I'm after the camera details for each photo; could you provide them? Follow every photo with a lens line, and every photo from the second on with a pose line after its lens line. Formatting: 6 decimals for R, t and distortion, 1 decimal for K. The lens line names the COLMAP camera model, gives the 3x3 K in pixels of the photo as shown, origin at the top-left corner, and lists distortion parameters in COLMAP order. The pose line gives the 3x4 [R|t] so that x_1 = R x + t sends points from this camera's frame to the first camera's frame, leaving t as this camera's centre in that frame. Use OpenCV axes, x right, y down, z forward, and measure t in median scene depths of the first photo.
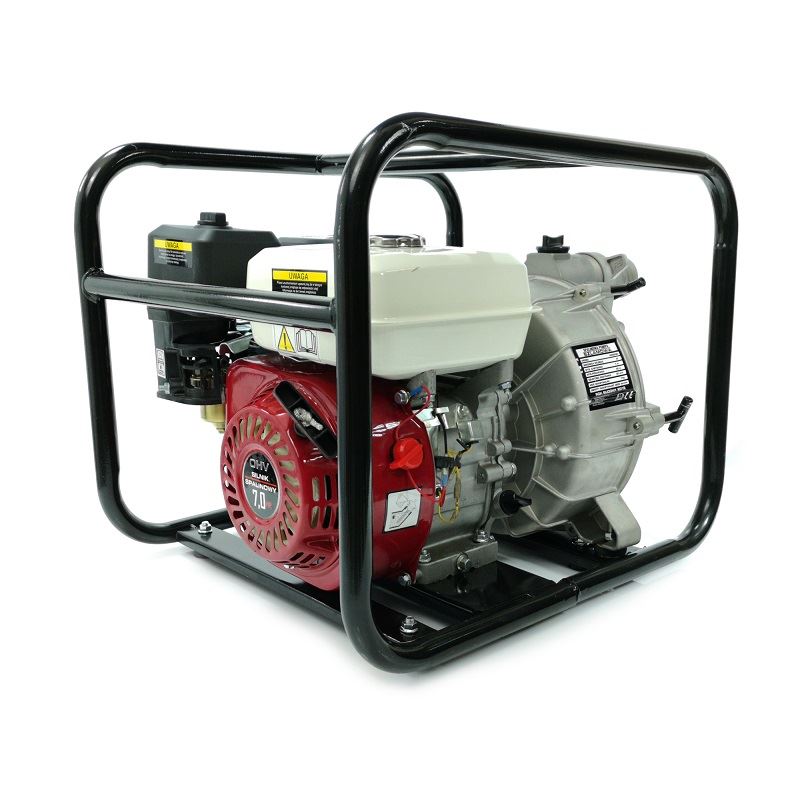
lens RADIAL K [[950.4, 0, 400.0], [0, 950.4, 400.0], [0, 0, 1]] dist [-0.007412, -0.007120]
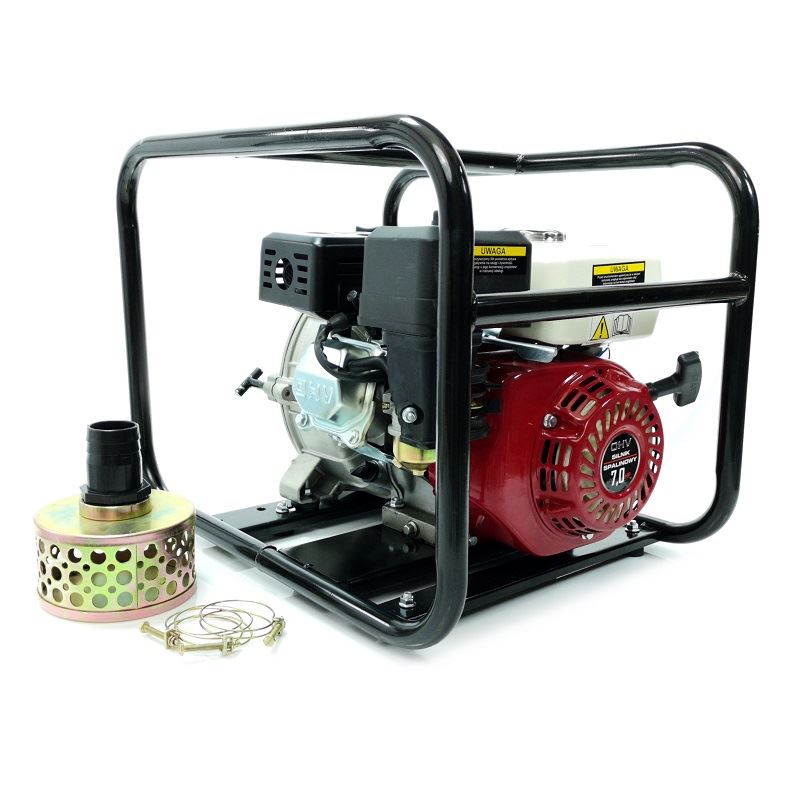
lens RADIAL K [[913.3, 0, 400.0], [0, 913.3, 400.0], [0, 0, 1]] dist [0.149393, 0.000891]
pose [[0.041795, -0.206858, 0.977478, -1.180480], [0.177383, 0.964327, 0.196491, -0.233481], [-0.983254, 0.165175, 0.076997, 1.157218]]
